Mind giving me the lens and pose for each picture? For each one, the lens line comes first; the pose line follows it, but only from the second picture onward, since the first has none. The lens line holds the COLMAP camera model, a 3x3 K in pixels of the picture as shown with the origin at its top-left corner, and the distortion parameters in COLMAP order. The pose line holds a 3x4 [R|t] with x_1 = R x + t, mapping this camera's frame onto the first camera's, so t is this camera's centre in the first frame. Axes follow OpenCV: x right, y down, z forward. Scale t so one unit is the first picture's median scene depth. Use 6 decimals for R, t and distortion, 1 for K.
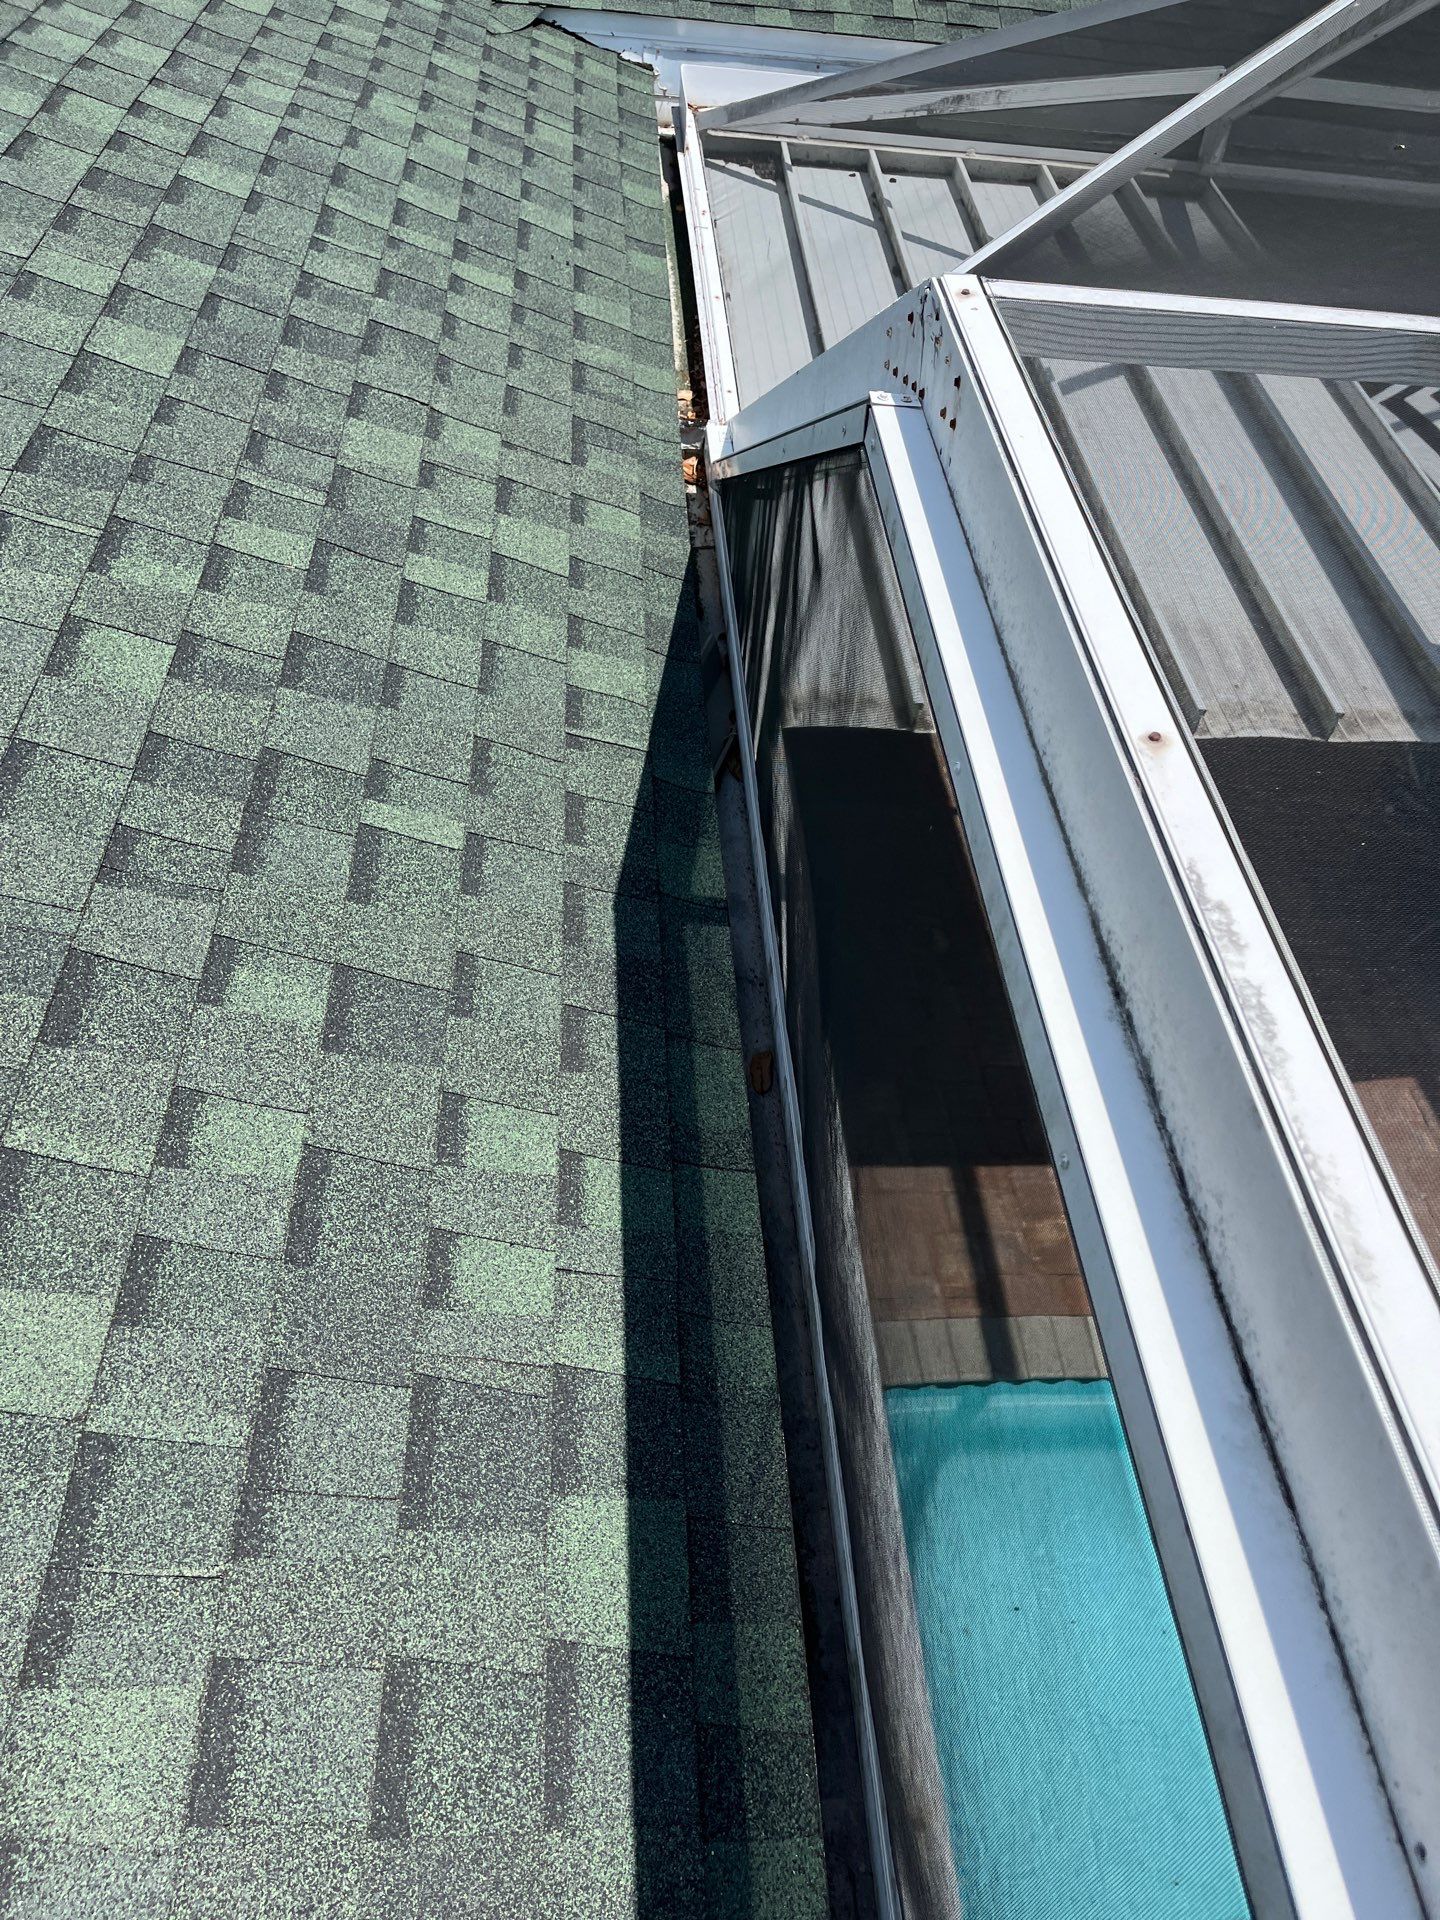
lens RADIAL K [[1465.5, 0, 730.1], [0, 1465.5, 968.5], [0, 0, 1]] dist [0.062726, -0.091543]
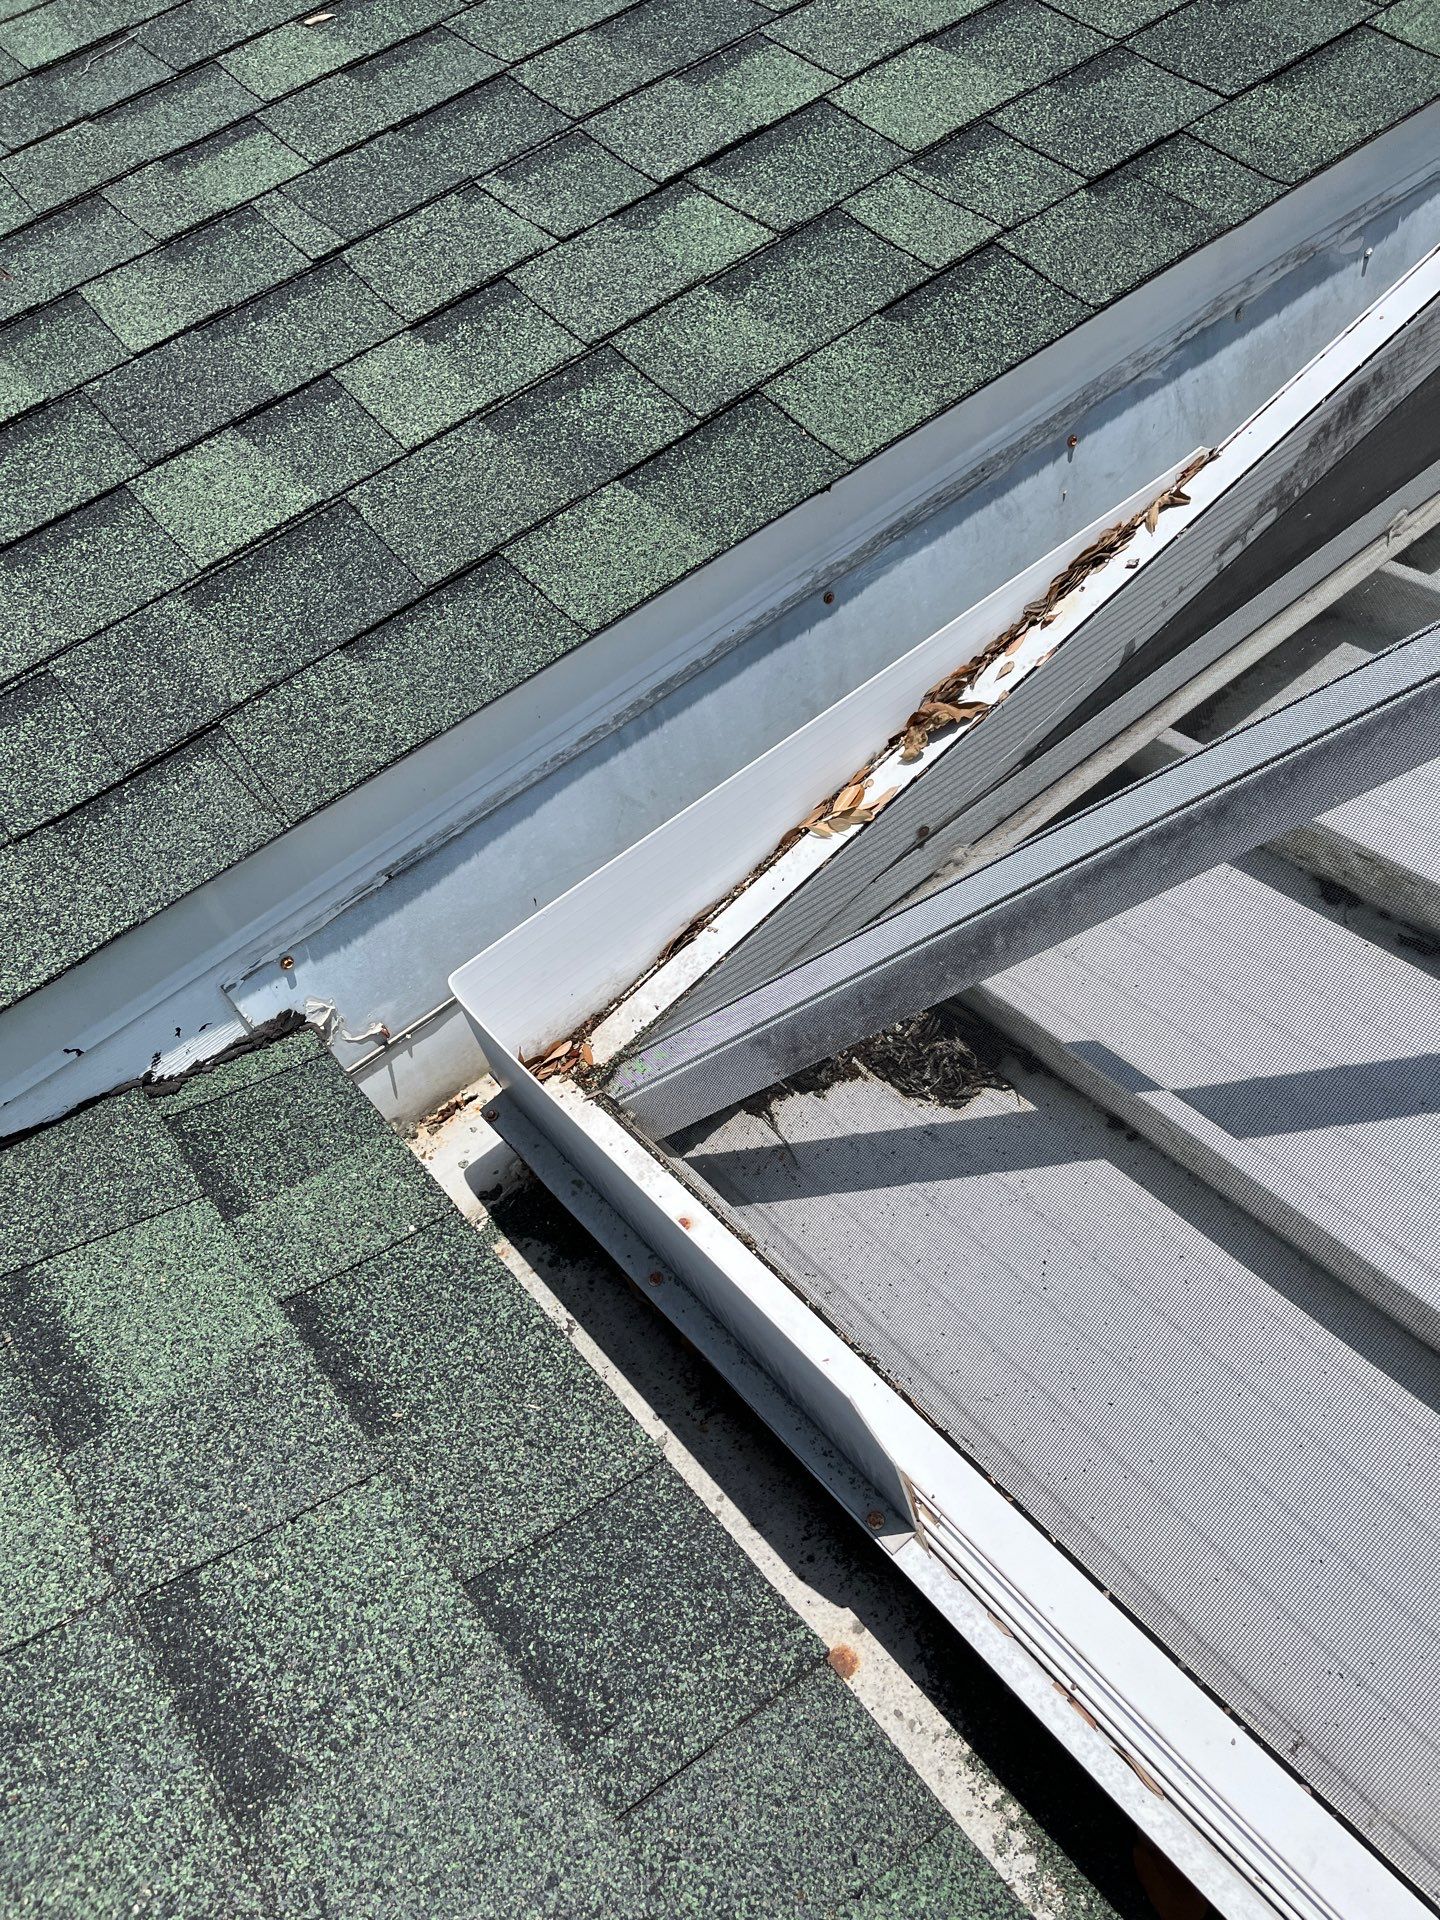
lens RADIAL K [[1465.5, 0, 697.3], [0, 1465.5, 984.4], [0, 0, 1]] dist [0.062726, -0.091543]
pose [[0.783196, -0.600665, 0.160642, -0.050988], [0.603385, 0.796598, 0.036847, -0.790082], [-0.150100, 0.068070, 0.986325, 1.039033]]
